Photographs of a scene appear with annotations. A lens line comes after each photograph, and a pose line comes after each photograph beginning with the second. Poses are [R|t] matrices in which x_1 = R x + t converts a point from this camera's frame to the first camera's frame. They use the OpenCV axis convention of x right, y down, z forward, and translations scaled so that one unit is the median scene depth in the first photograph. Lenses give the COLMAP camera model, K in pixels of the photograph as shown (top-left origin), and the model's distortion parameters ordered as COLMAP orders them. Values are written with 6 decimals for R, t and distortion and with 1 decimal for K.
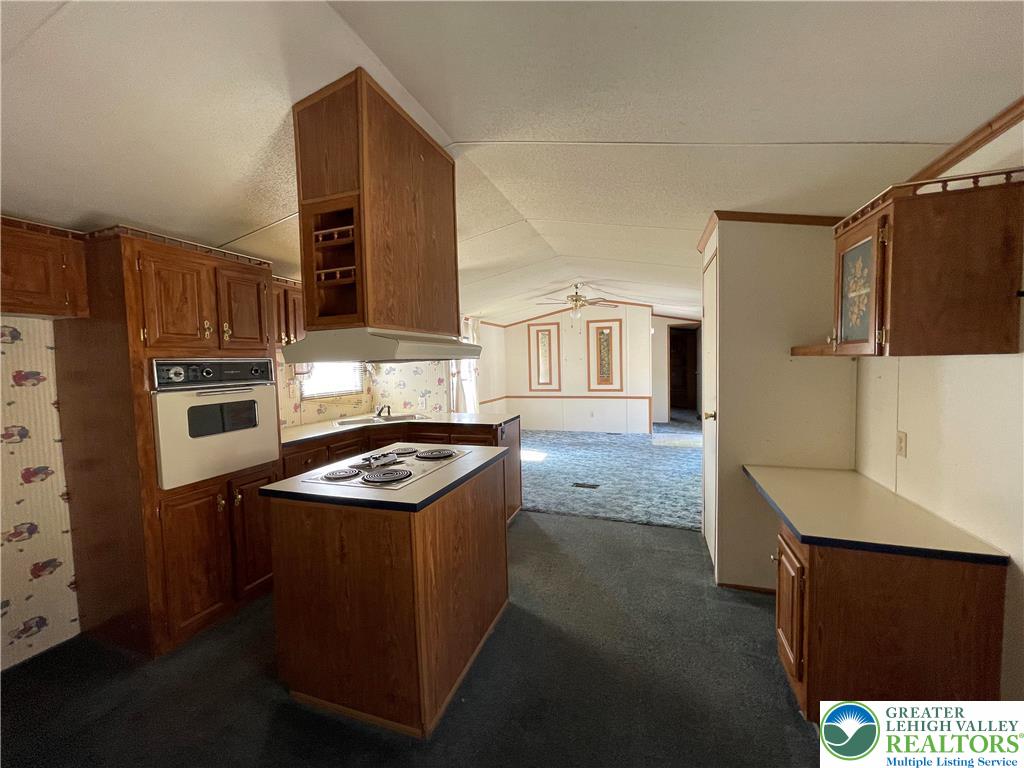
lens RADIAL K [[410.1, 0, 512.0], [0, 410.1, 384.0], [0, 0, 1]] dist [-0.000189, -0.000088]
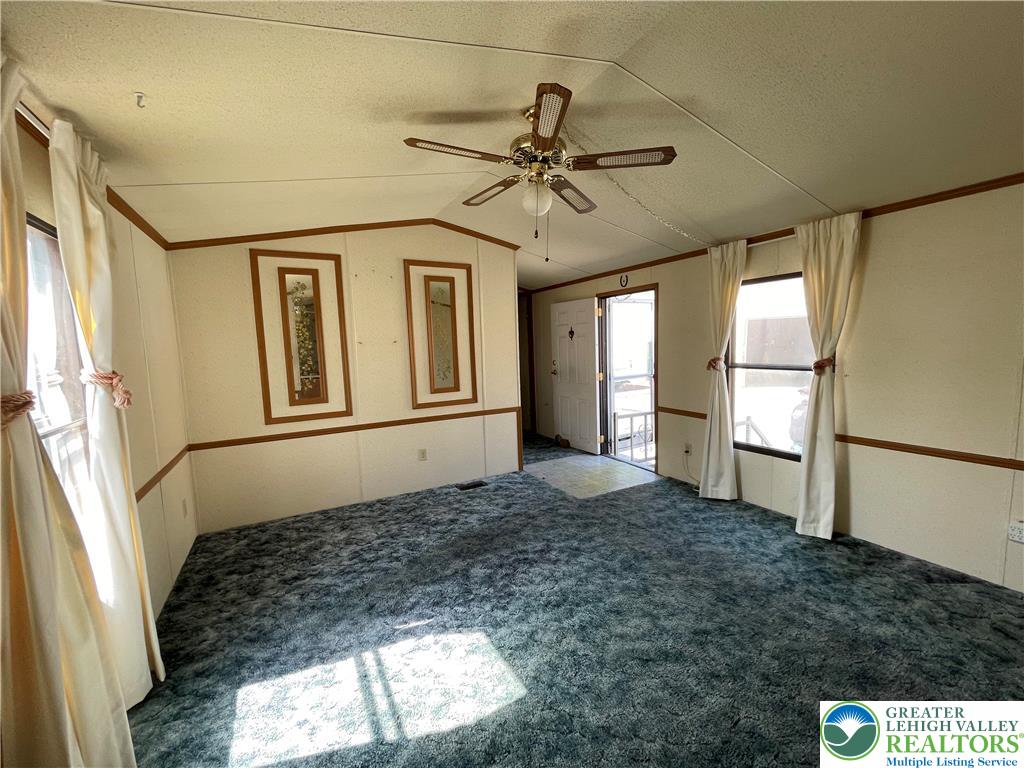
lens RADIAL K [[410.1, 0, 512.0], [0, 410.1, 384.0], [0, 0, 1]] dist [-0.000189, -0.000088]
pose [[0.670136, -0.069710, 0.738957, -0.150983], [0.055155, 0.997504, 0.044081, -0.043564], [-0.740186, 0.011217, 0.672309, 0.981705]]
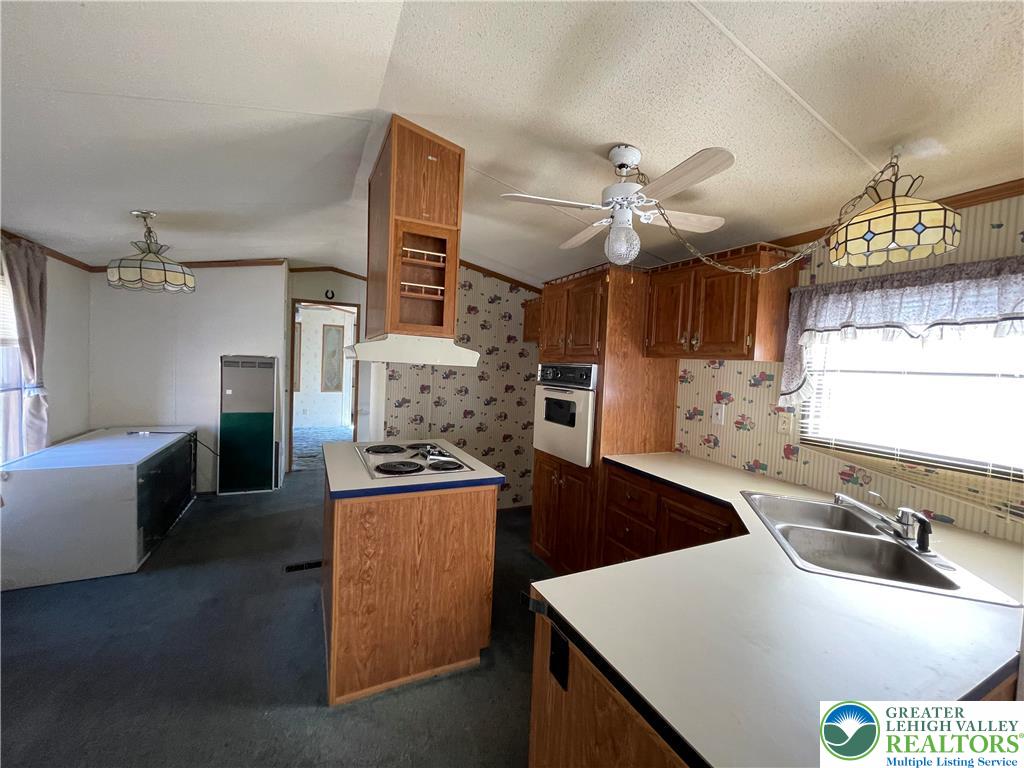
lens RADIAL K [[410.1, 0, 512.0], [0, 410.1, 384.0], [0, 0, 1]] dist [-0.000189, -0.000088]
pose [[-0.699426, 0.029550, -0.714093, 0.125496], [-0.063542, 0.992617, 0.103312, -0.054782], [0.711874, 0.117634, -0.692385, 0.819045]]
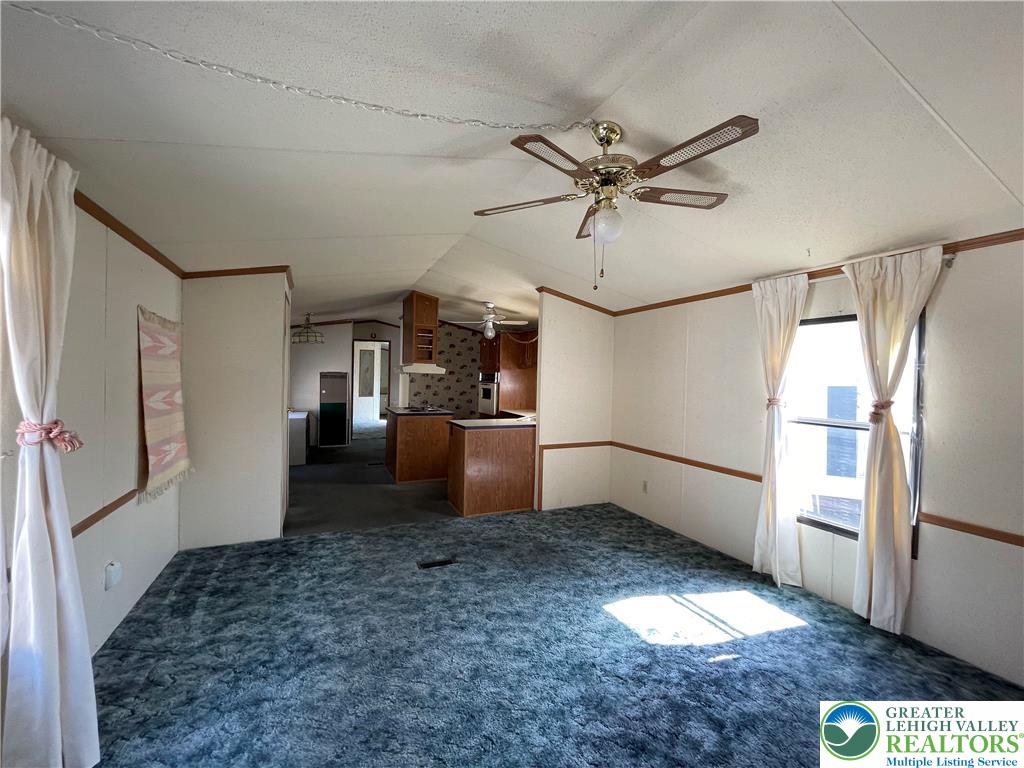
lens RADIAL K [[418.9, 0, 504.5], [0, 418.9, 383.2], [0, 0, 1]] dist [-0.000348, 0.000018]
pose [[-0.731073, 0.017693, -0.682070, 0.535312], [-0.042916, 0.996492, 0.071849, -0.092480], [0.680948, 0.081799, -0.727749, 1.479749]]
